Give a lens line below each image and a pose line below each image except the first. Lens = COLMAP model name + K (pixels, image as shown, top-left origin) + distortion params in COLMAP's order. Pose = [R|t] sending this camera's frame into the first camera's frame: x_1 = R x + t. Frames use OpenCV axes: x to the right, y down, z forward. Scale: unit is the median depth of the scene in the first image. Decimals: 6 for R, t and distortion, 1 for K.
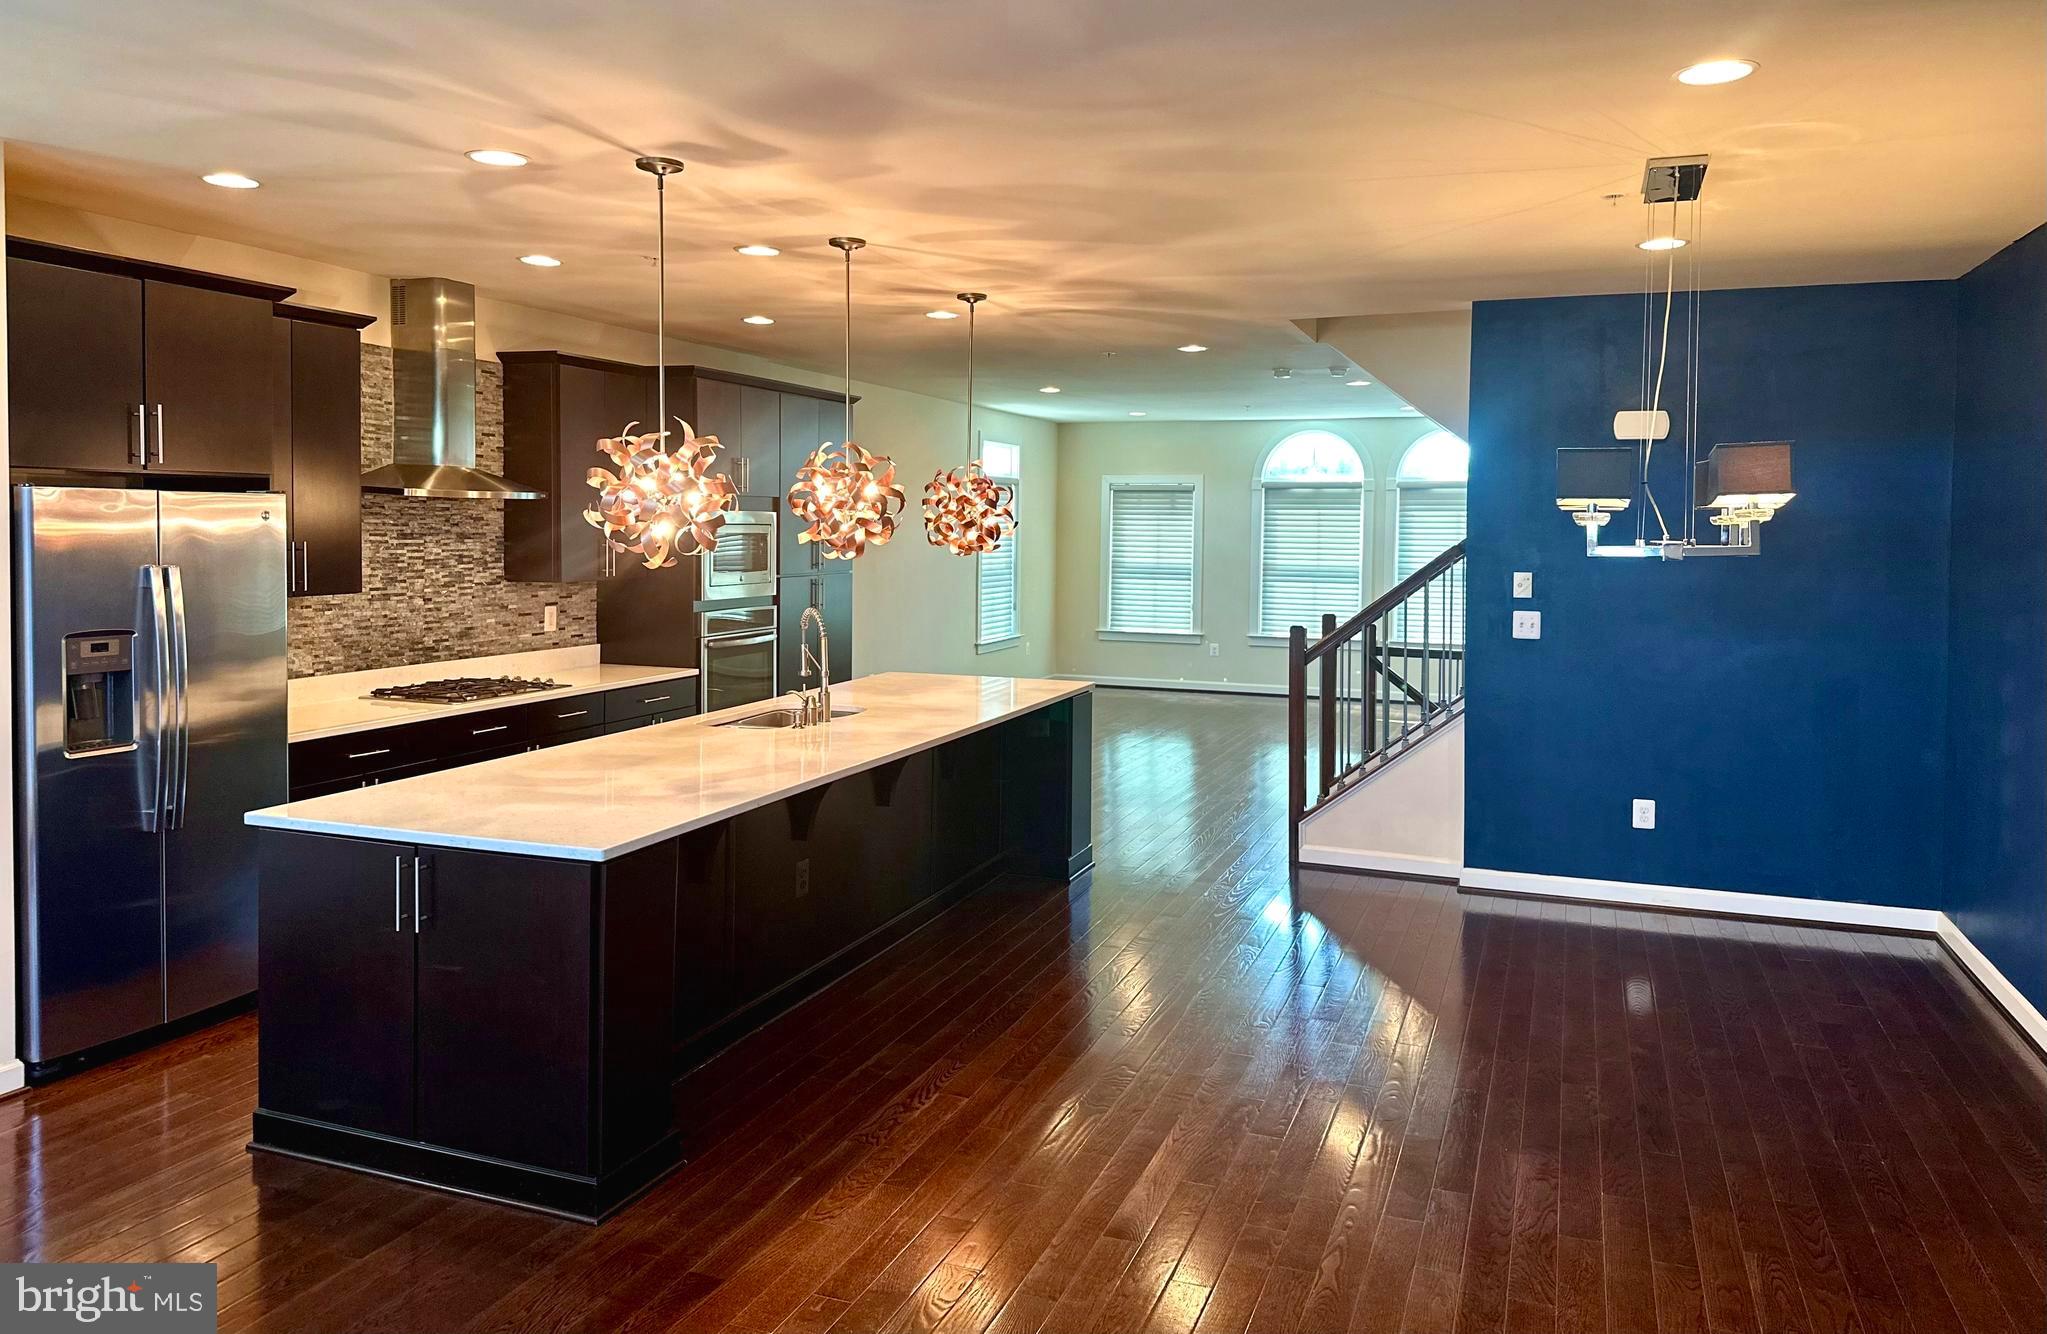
lens RADIAL K [[1451.0, 0, 1009.3], [0, 1451.0, 572.6], [0, 0, 1]] dist [0.032029, -0.007885]
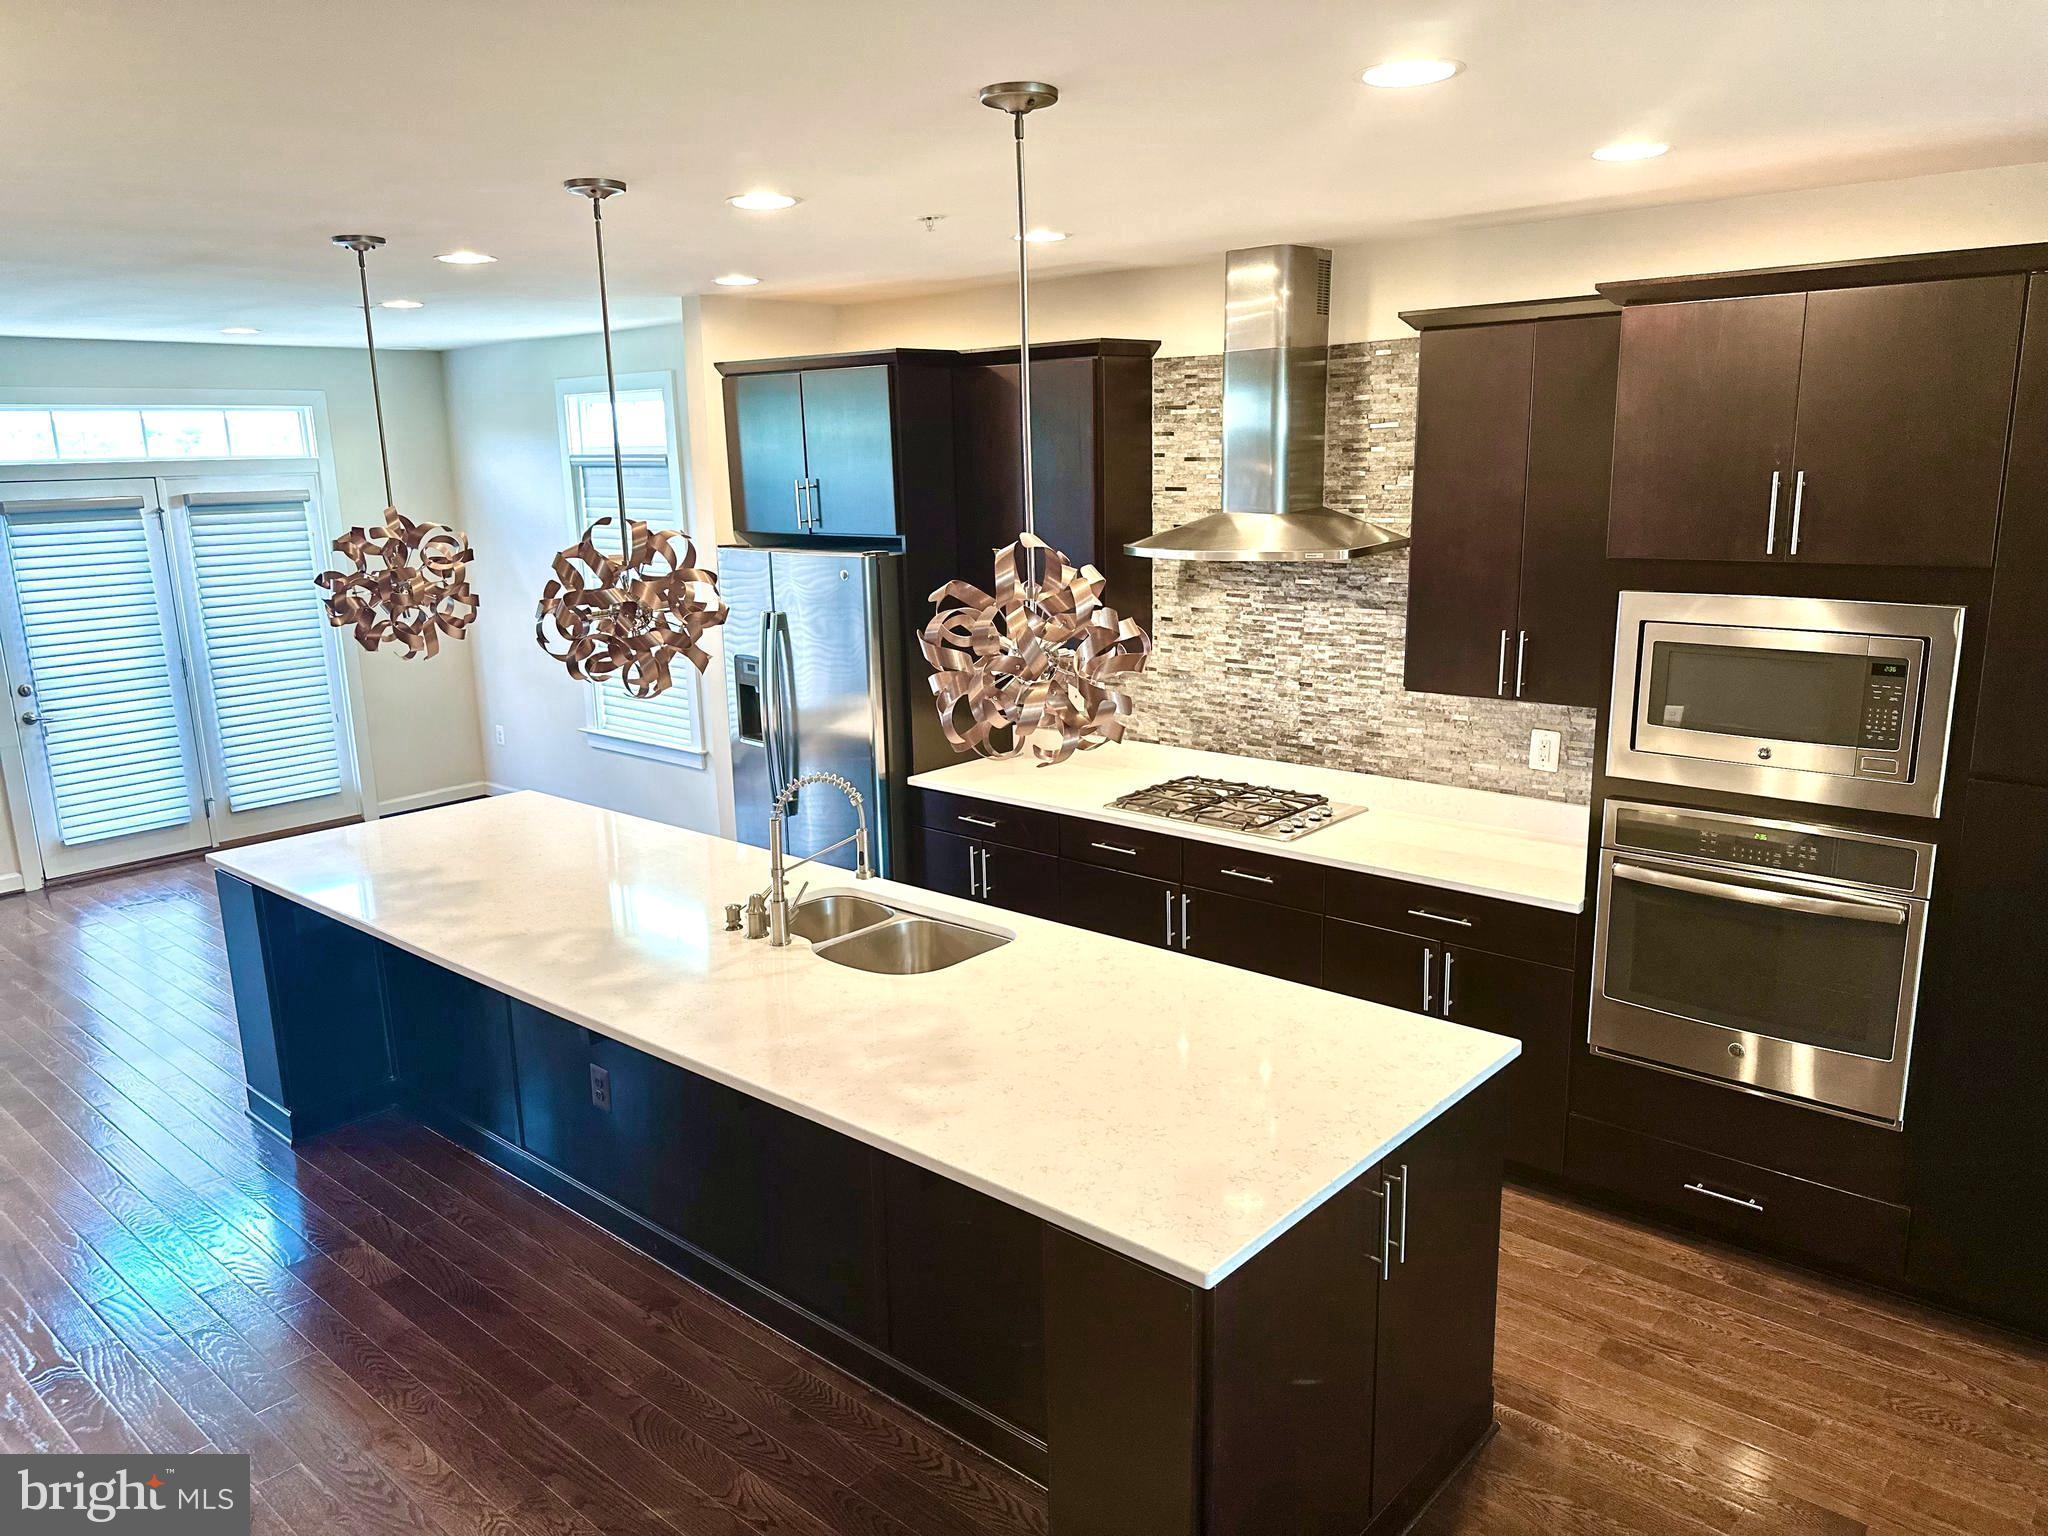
lens RADIAL K [[1448.7, 0, 1024.6], [0, 1448.7, 780.2], [0, 0, 1]] dist [0.033440, -0.021122]
pose [[-0.348541, 0.198168, -0.916105, 0.362368], [-0.016231, 0.975971, 0.217293, -0.095499], [0.937153, 0.090605, -0.336949, 1.117813]]
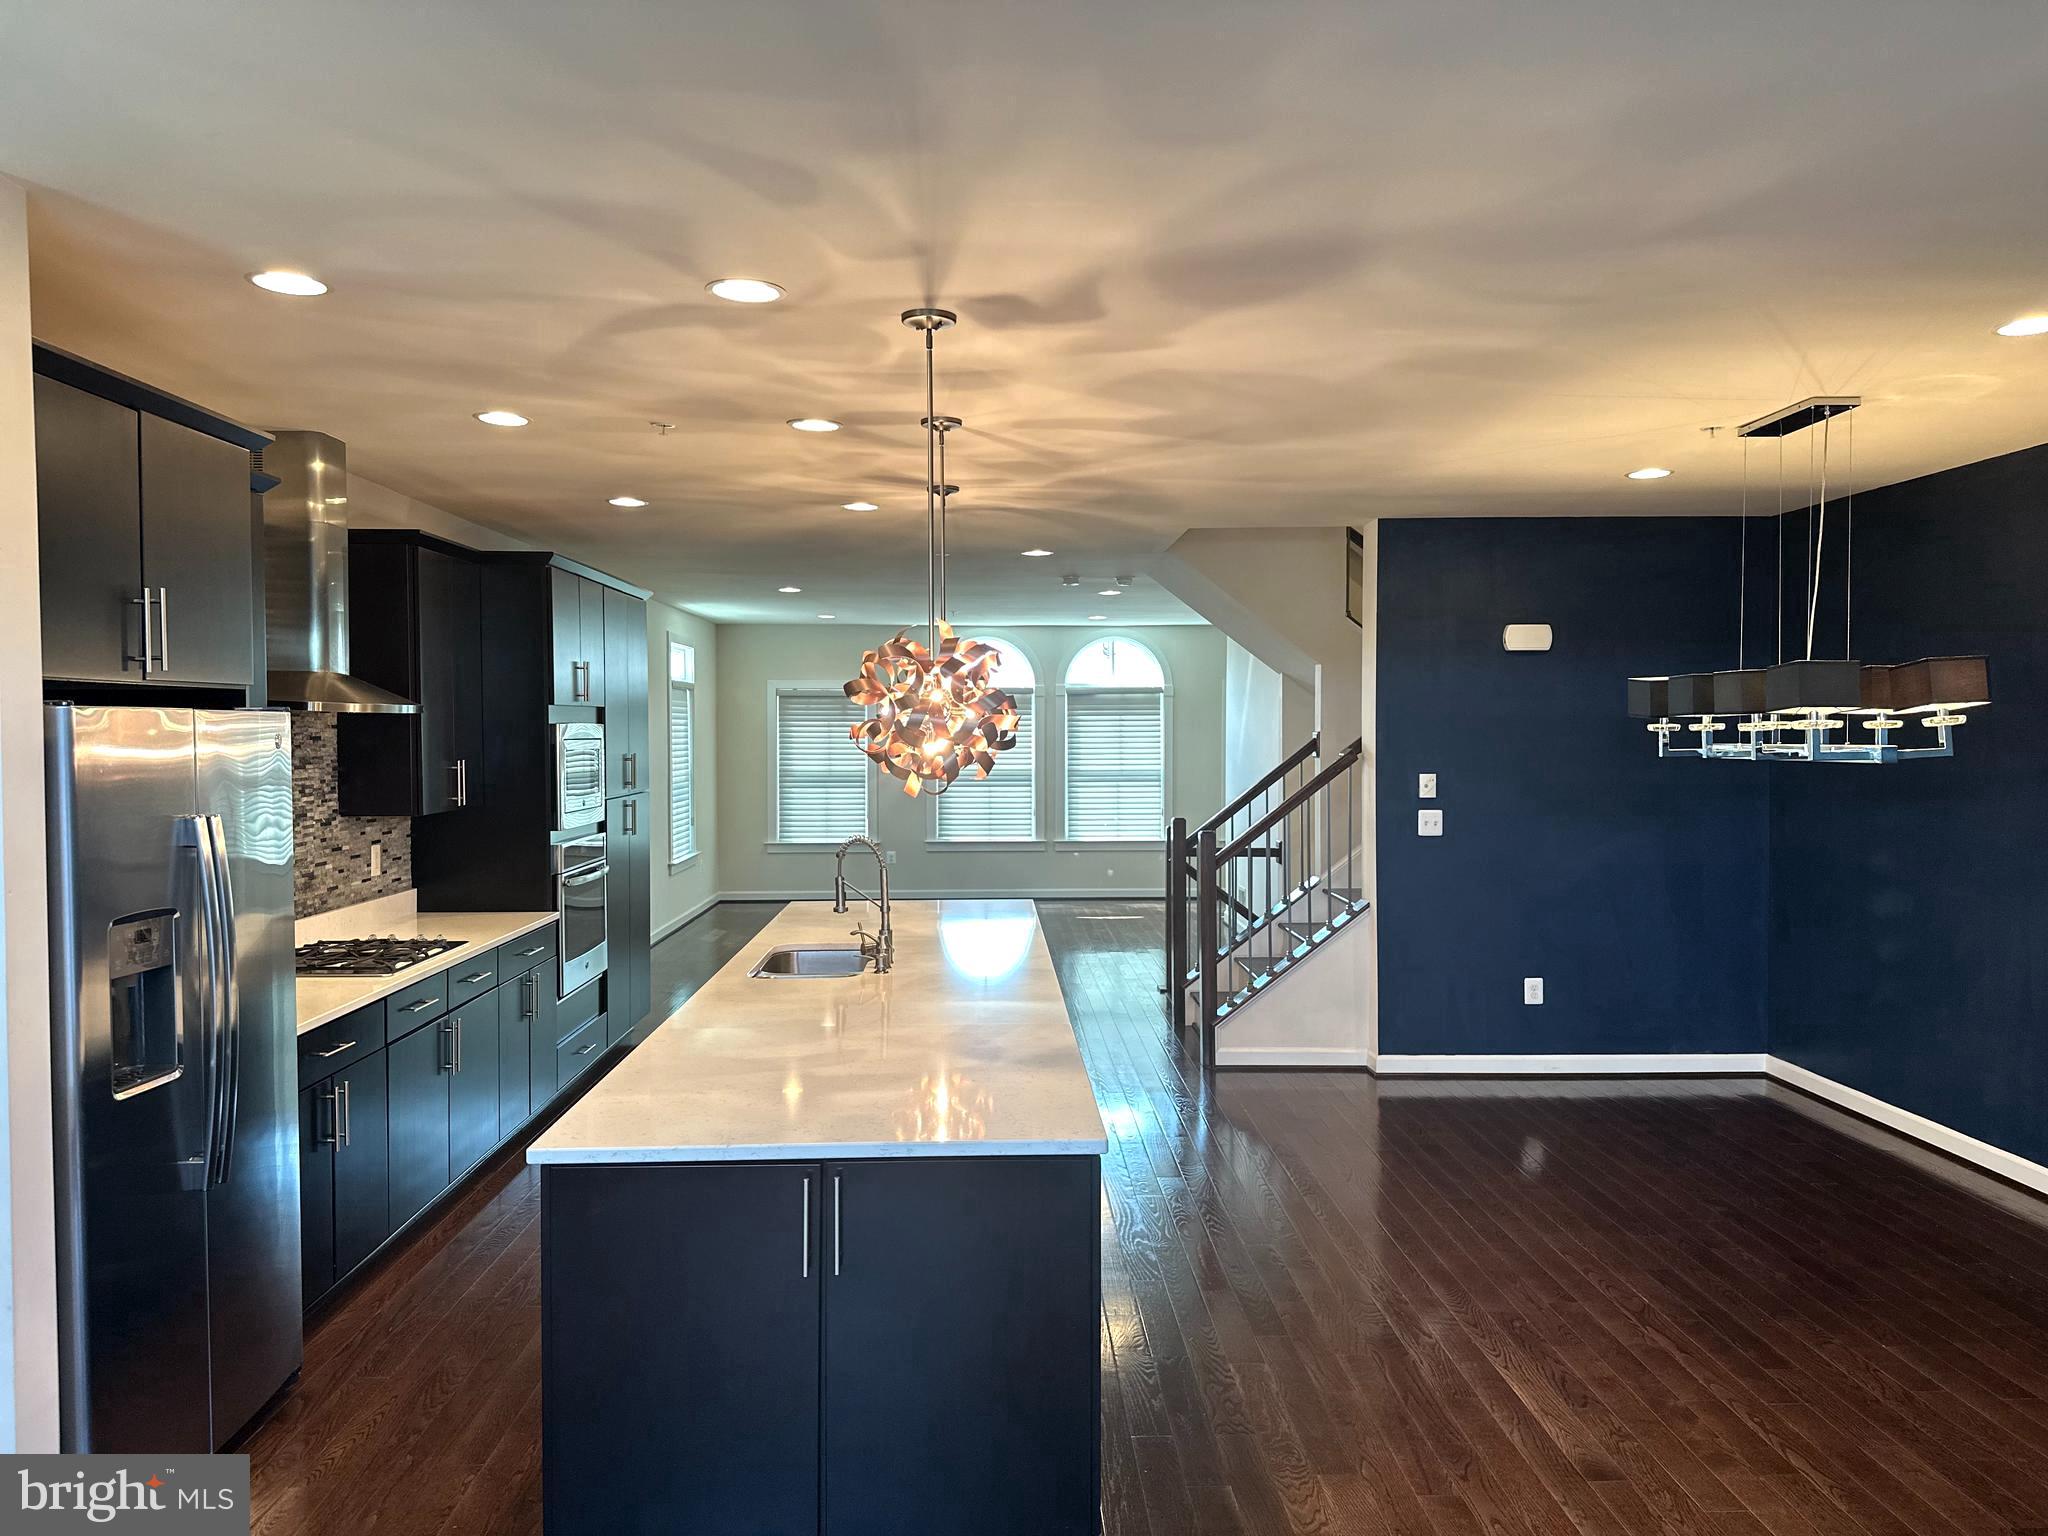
lens RADIAL K [[1448.7, 0, 1022.6], [0, 1448.7, 768.8], [0, 0, 1]] dist [0.033440, -0.021122]
pose [[0.924177, -0.023562, 0.381238, -0.325245], [0.025257, 0.999681, 0.000556, -0.011672], [-0.381129, 0.009115, 0.924477, 0.129378]]
